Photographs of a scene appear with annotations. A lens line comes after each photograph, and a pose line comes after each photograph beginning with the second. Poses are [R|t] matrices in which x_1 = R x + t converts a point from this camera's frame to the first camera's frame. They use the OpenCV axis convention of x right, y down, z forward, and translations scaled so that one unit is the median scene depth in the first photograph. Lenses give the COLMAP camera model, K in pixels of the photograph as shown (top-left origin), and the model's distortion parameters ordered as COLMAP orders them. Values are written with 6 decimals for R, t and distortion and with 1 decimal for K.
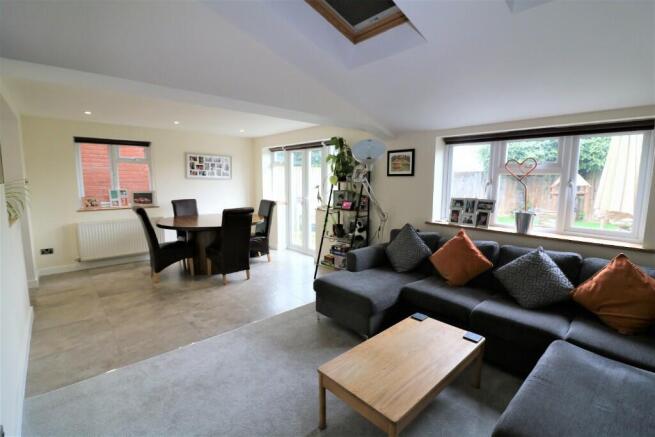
lens RADIAL K [[308.5, 0, 331.5], [0, 308.5, 215.7], [0, 0, 1]] dist [-0.006311, -0.000701]
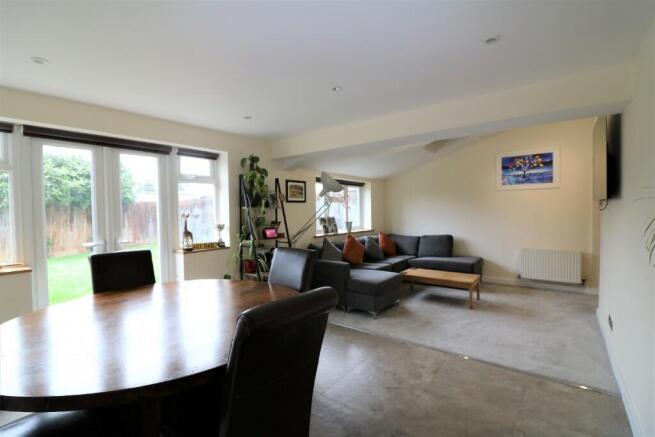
lens RADIAL K [[308.5, 0, 329.8], [0, 308.5, 217.8], [0, 0, 1]] dist [-0.006311, -0.000701]
pose [[-0.184328, -0.028845, 0.982442, -1.141117], [0.132239, 0.989753, 0.053871, -0.137933], [-0.973928, 0.139847, -0.178624, 1.293469]]
